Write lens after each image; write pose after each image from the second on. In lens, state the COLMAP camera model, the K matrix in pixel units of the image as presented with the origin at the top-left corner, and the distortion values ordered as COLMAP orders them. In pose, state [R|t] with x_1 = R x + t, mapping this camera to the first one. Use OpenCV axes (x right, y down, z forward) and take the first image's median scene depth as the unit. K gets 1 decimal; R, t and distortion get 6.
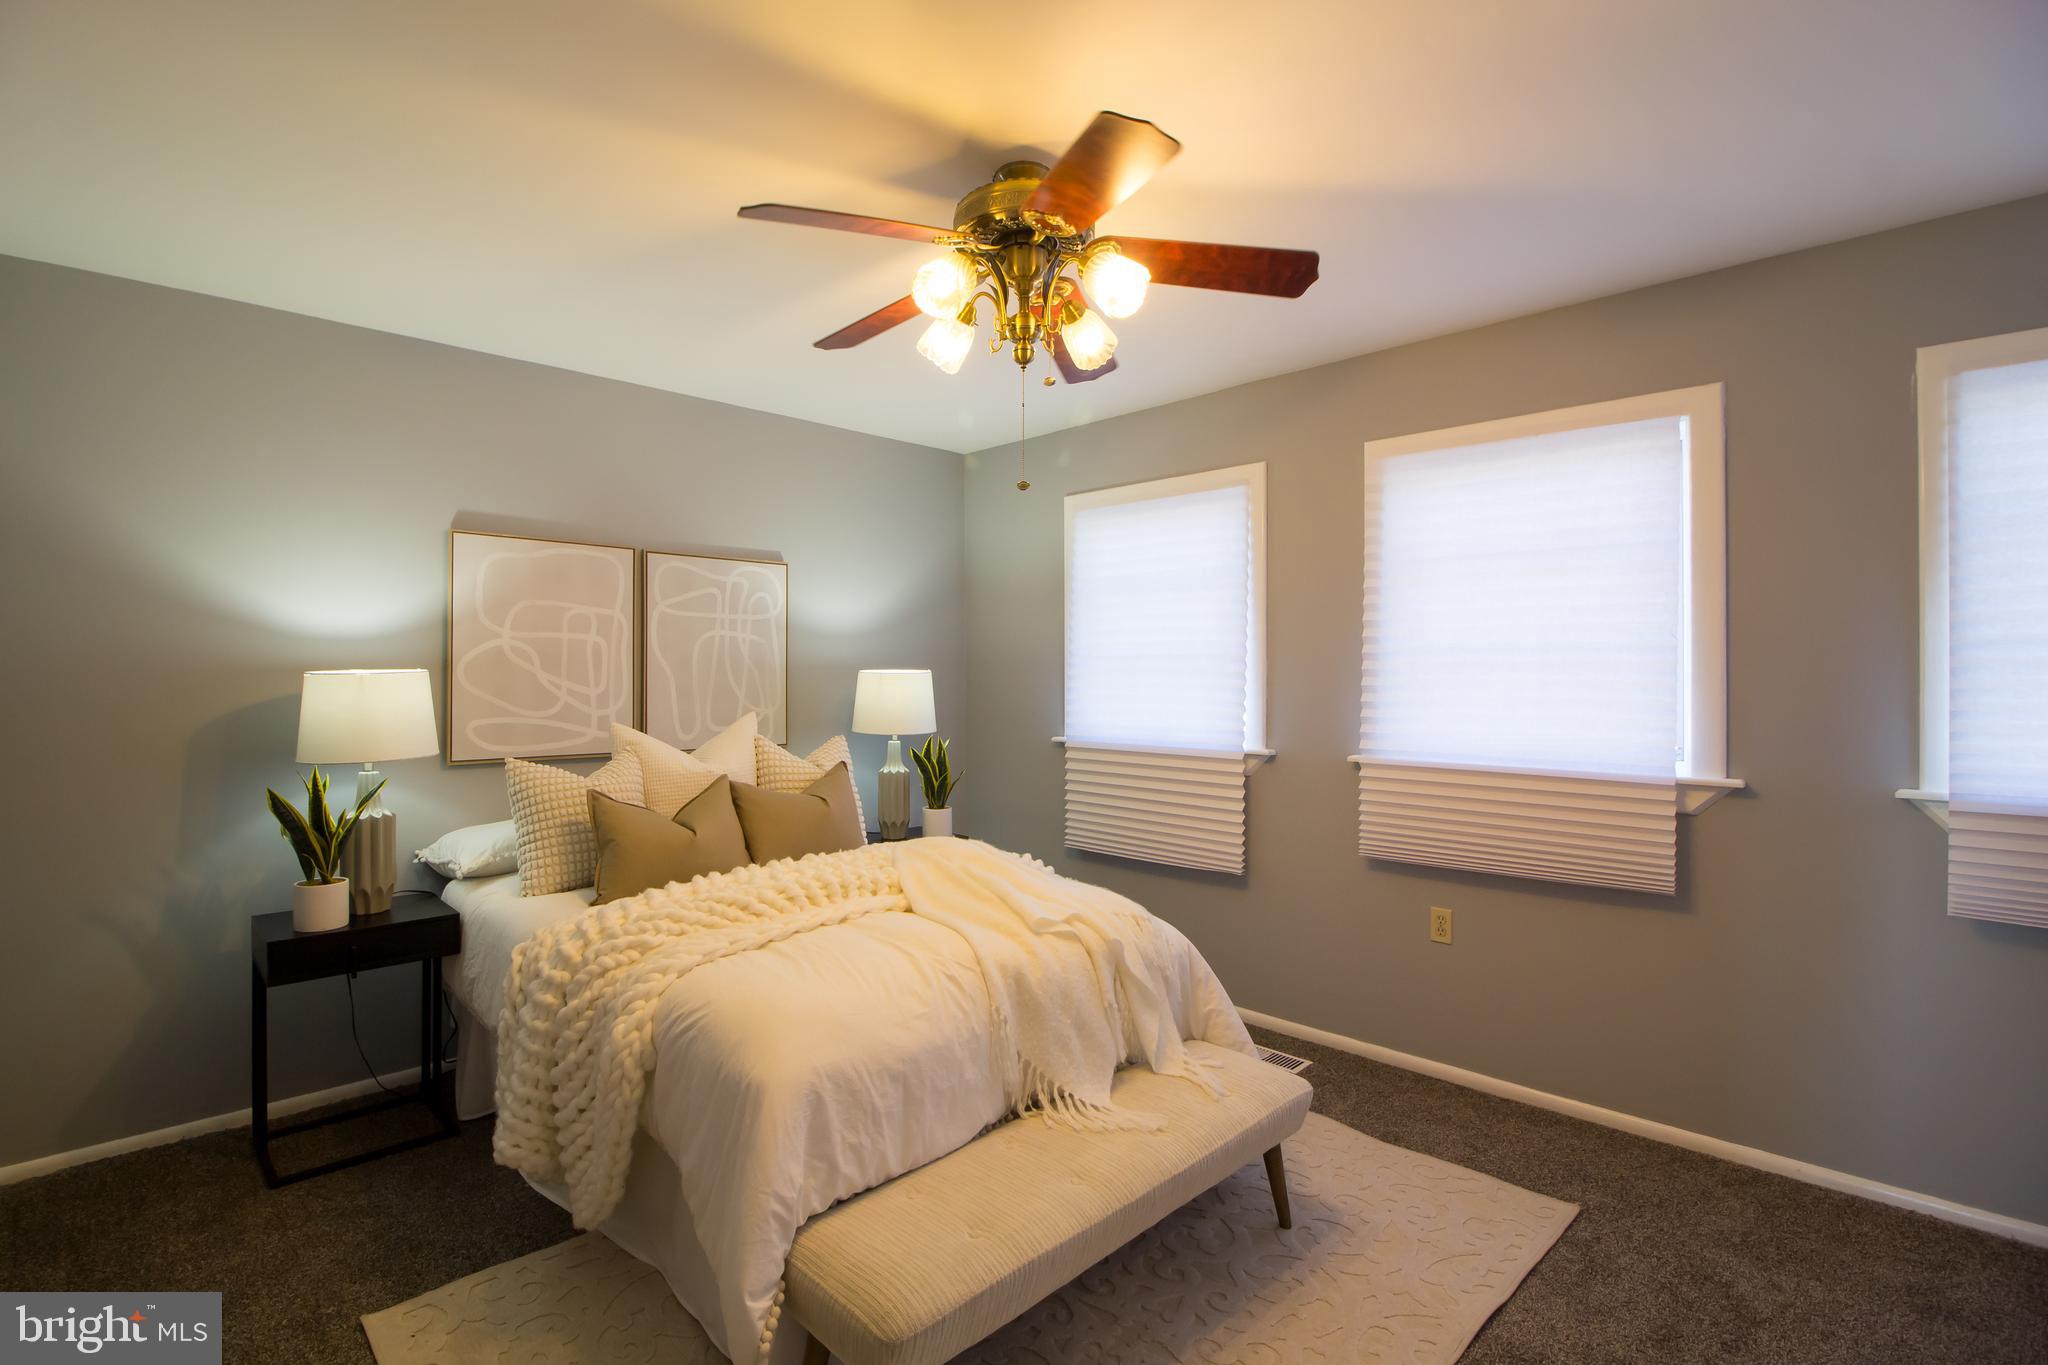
lens RADIAL K [[978.3, 0, 1021.4], [0, 978.3, 649.4], [0, 0, 1]] dist [0.028703, 0.000431]
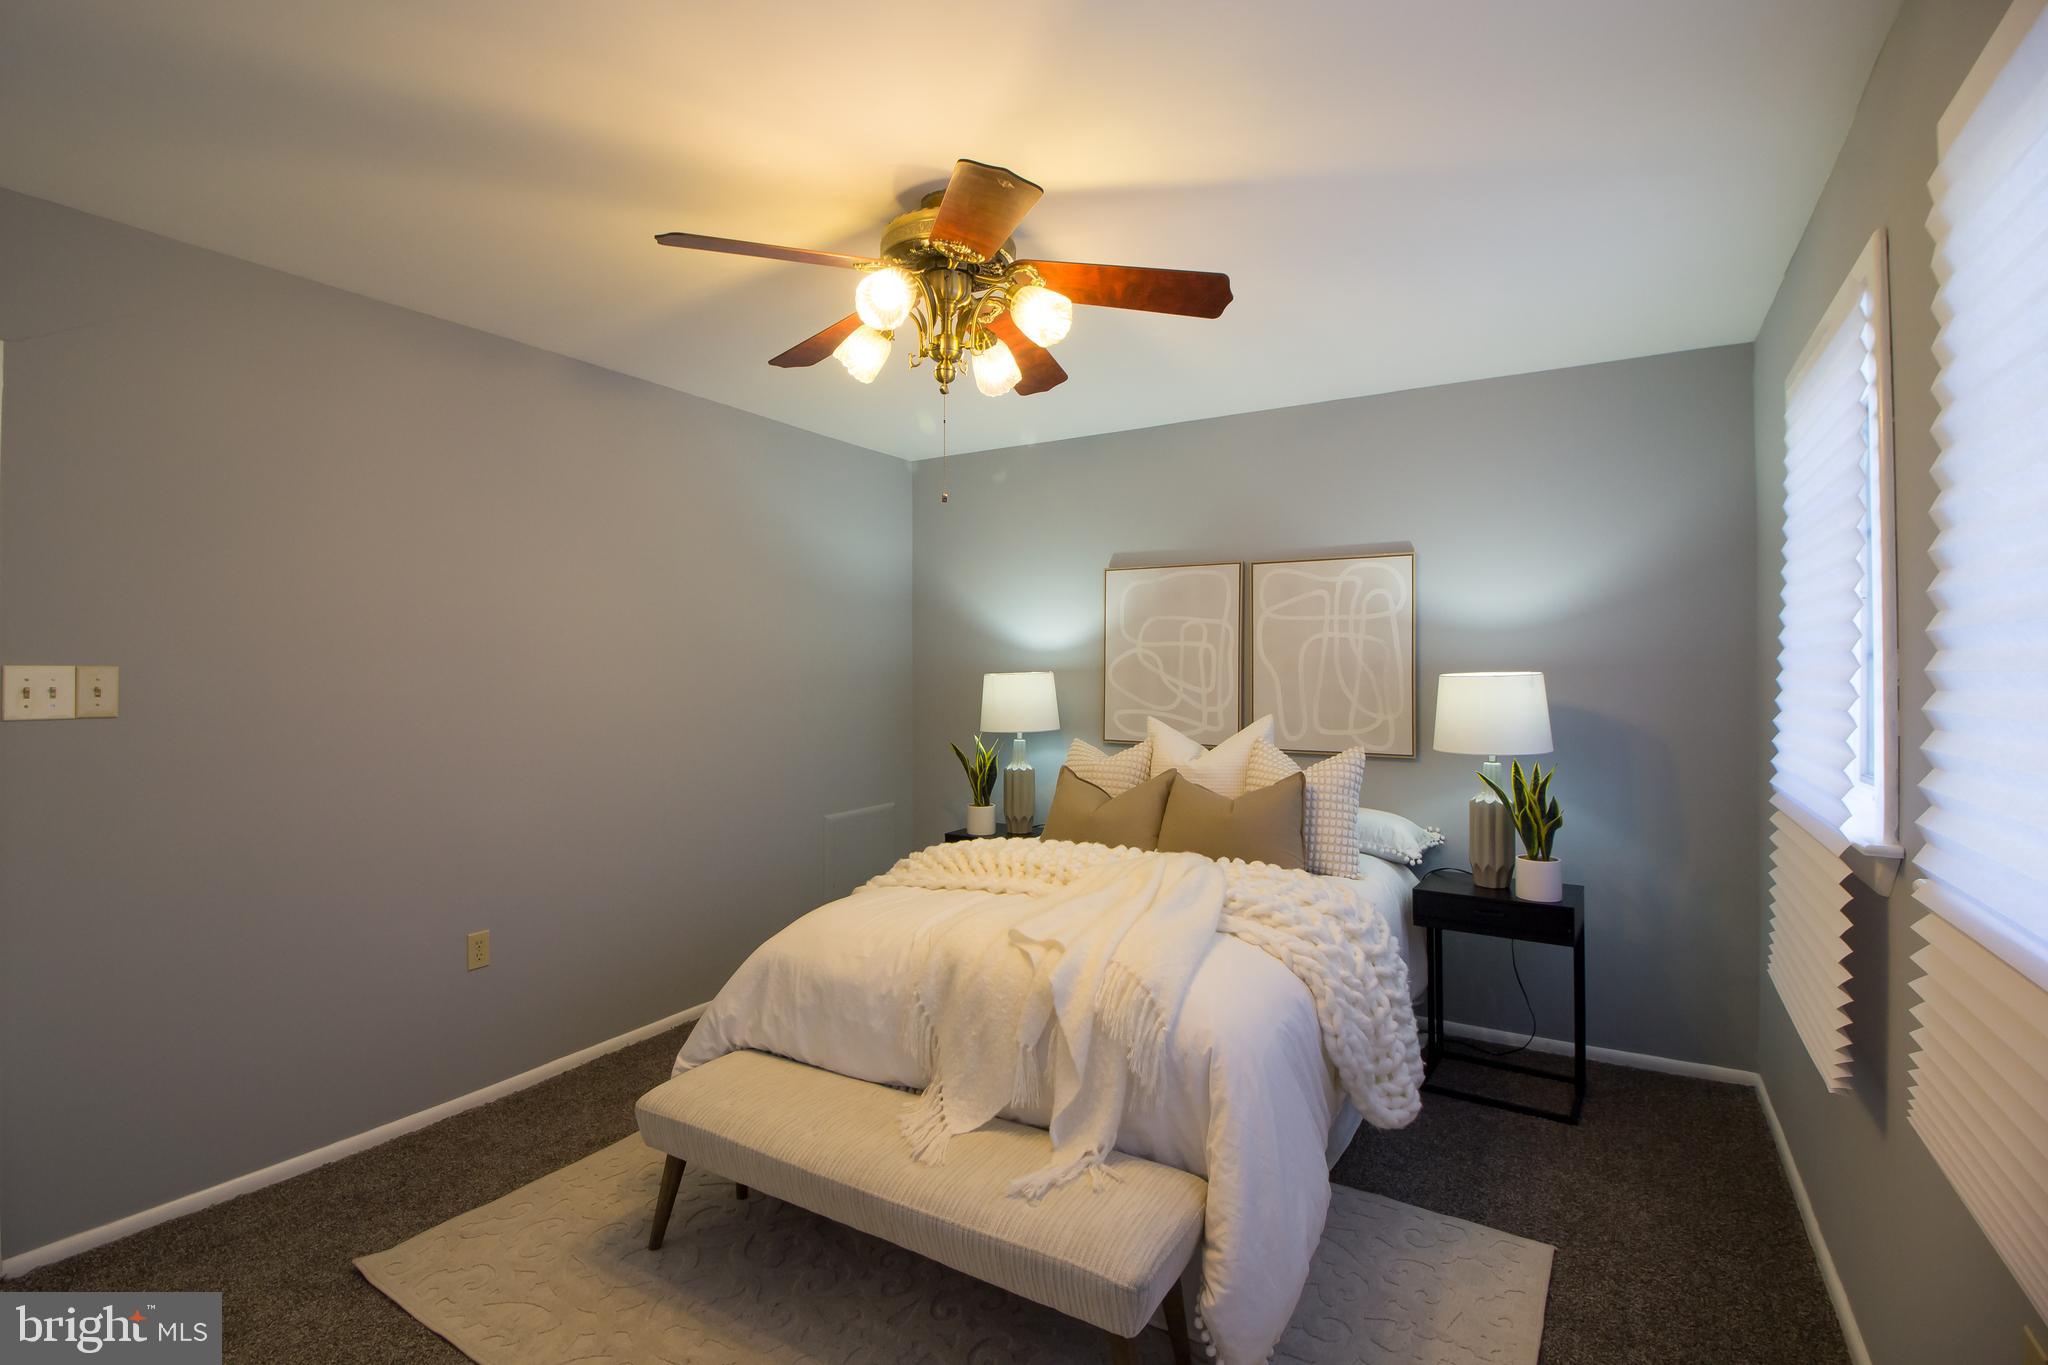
lens RADIAL K [[962.7, 0, 995.0], [0, 962.7, 674.8], [0, 0, 1]] dist [-0.000015, -0.015908]
pose [[0.262617, 0.009662, -0.964852, 0.590565], [0.026574, 0.999498, 0.017242, -0.002394], [0.964534, -0.030168, 0.262228, 0.454629]]
